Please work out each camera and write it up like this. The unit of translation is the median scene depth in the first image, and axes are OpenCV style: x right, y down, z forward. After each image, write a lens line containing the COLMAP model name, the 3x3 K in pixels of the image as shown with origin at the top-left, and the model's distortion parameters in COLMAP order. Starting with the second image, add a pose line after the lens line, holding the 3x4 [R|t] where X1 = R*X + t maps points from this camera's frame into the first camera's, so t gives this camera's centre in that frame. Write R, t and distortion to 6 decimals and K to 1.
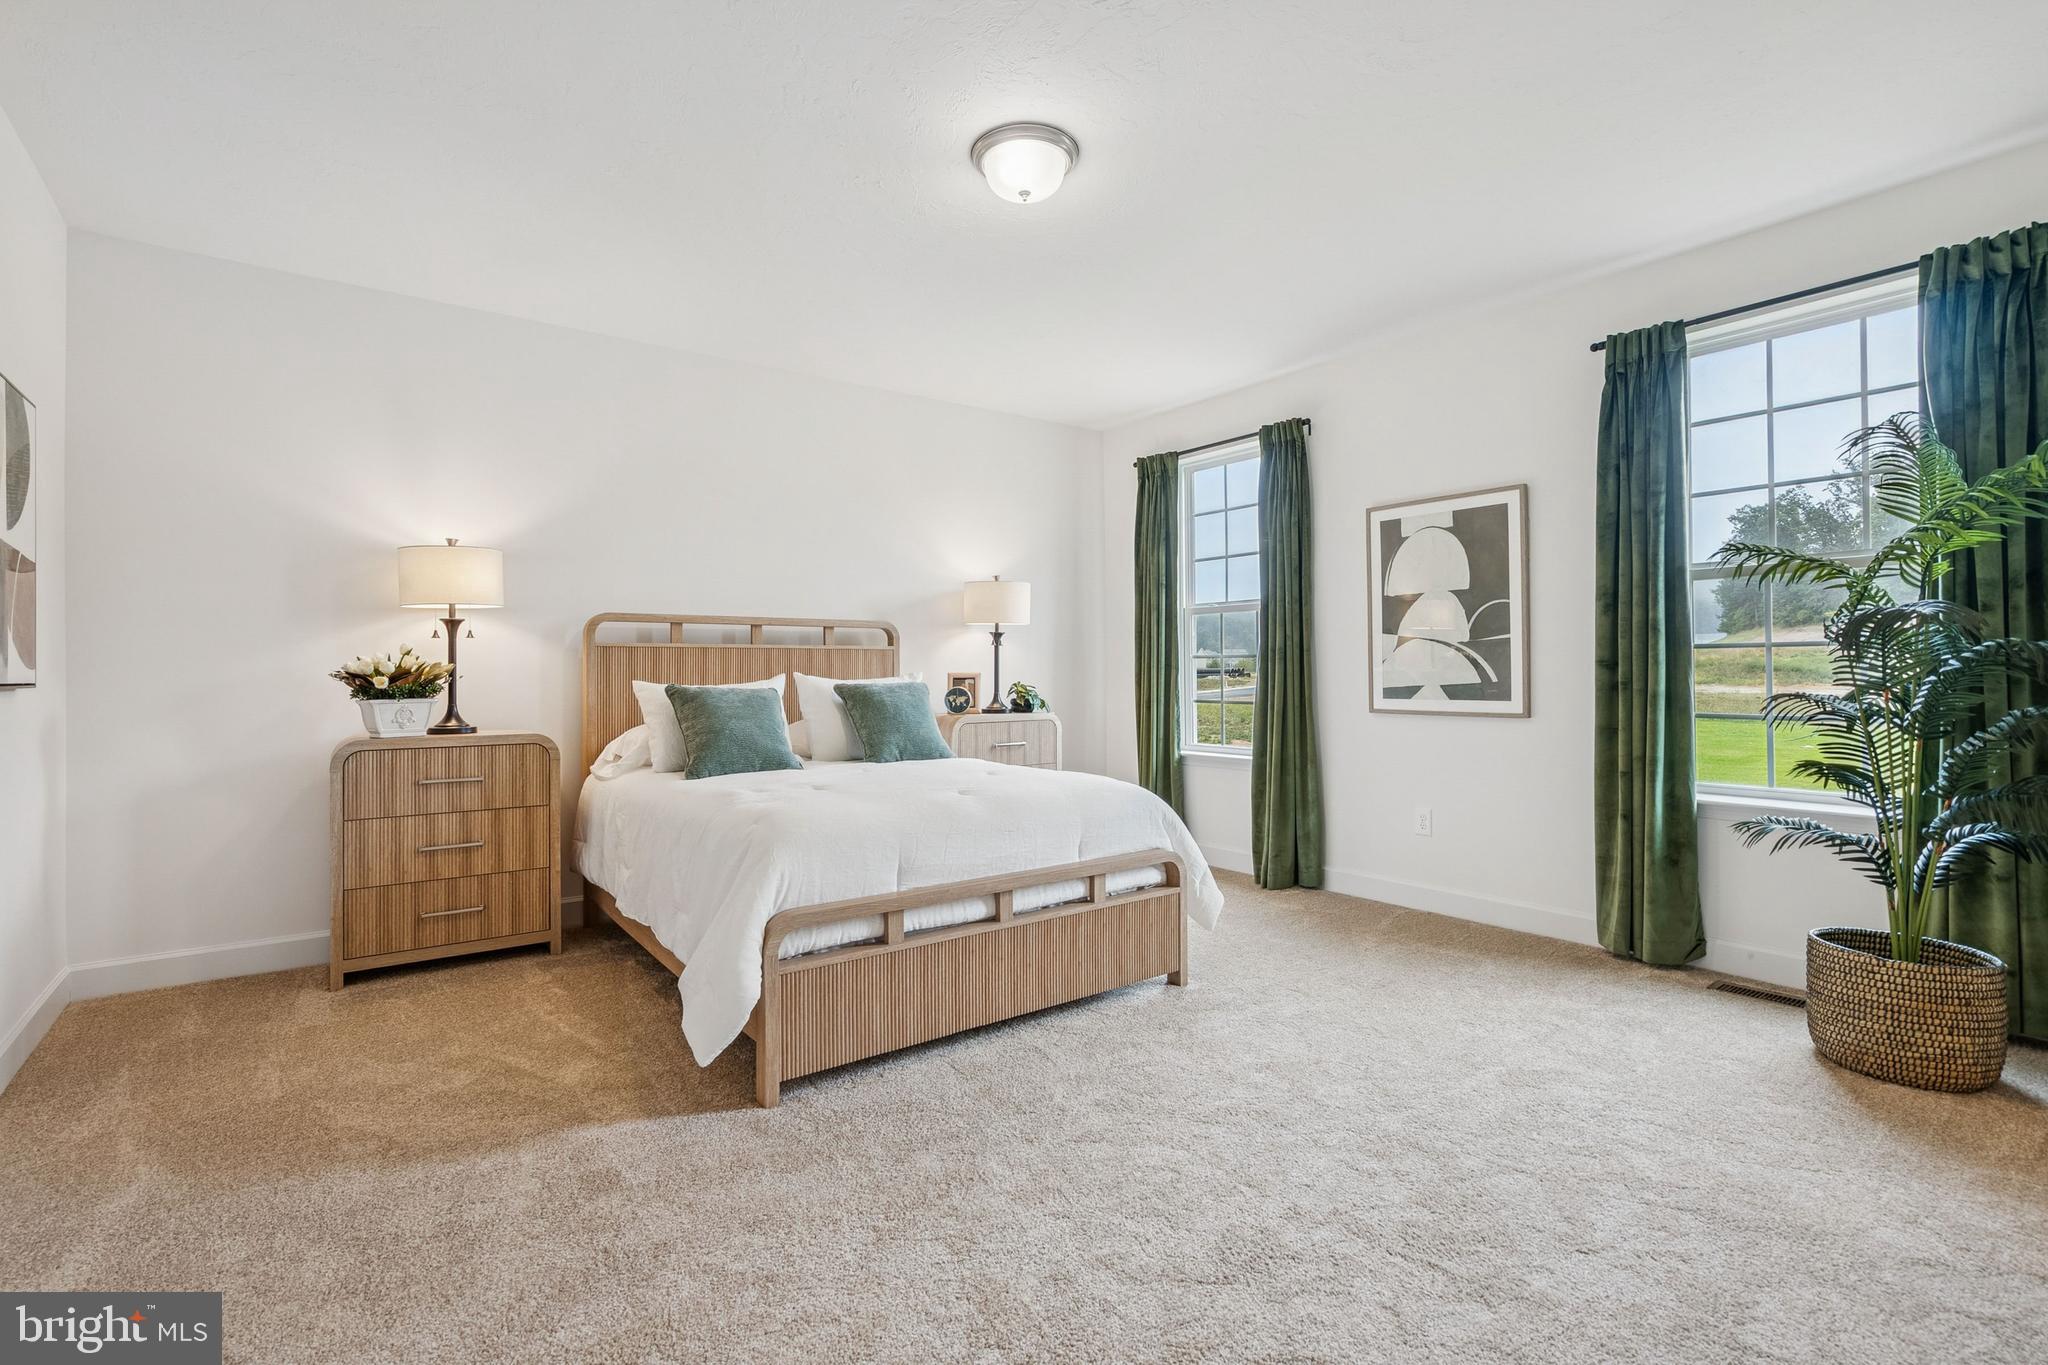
lens RADIAL K [[932.2, 0, 1015.7], [0, 932.2, 680.7], [0, 0, 1]] dist [-0.002760, 0.000614]
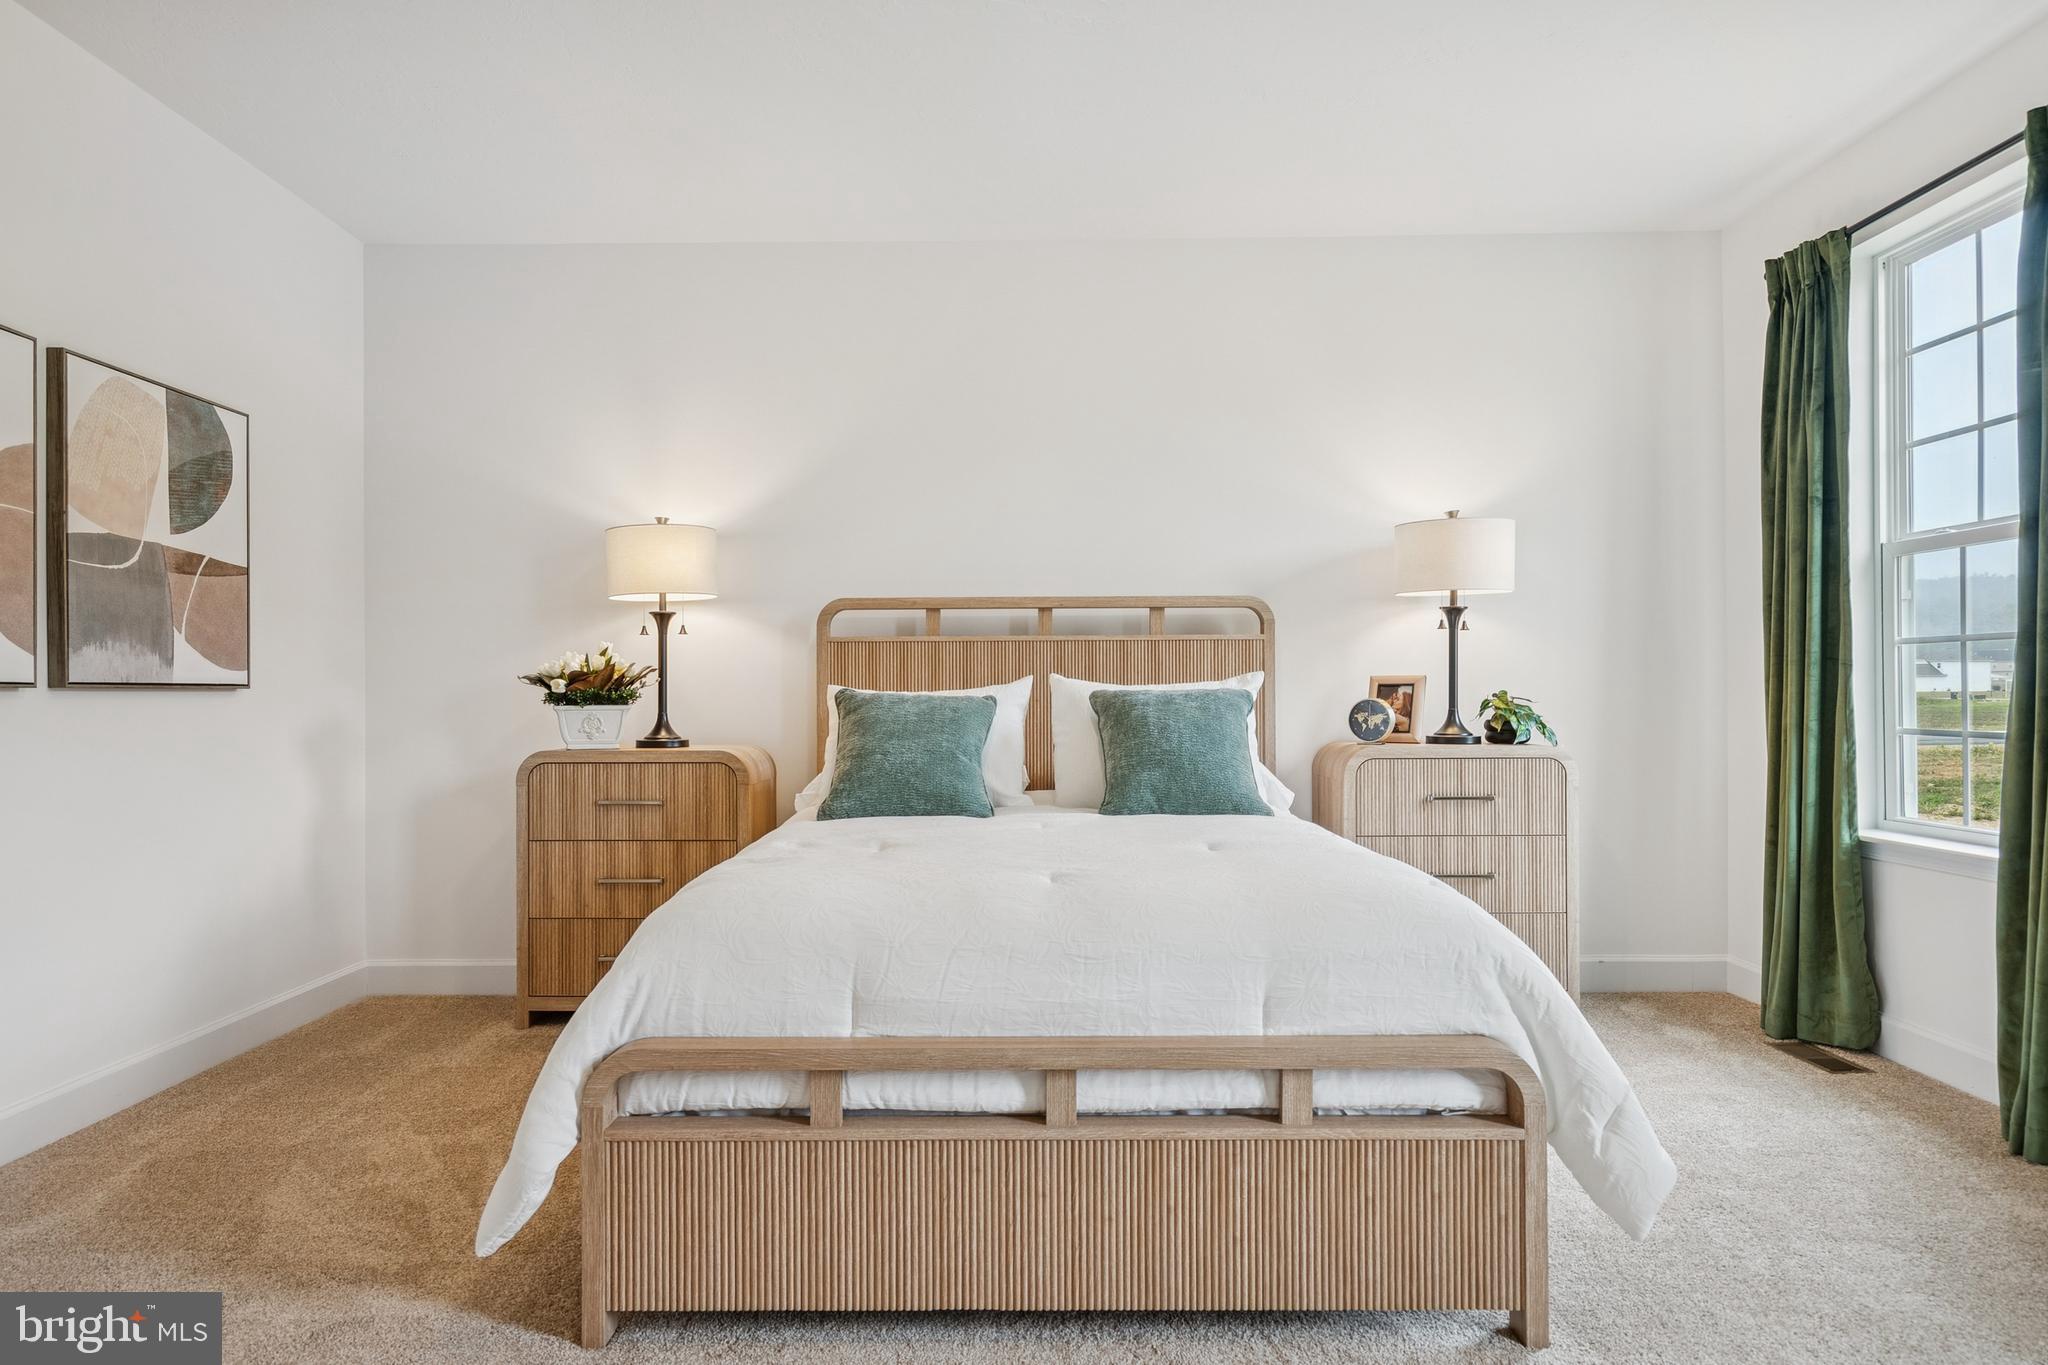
lens RADIAL K [[1164.5, 0, 1024.0], [0, 1164.5, 682.5], [0, 0, 1]] dist [0.007342, 0.000038]
pose [[0.793880, -0.002894, -0.608067, 0.308133], [-0.004757, 0.999929, -0.010970, 0.008093], [0.608055, 0.011602, 0.793810, 0.363338]]
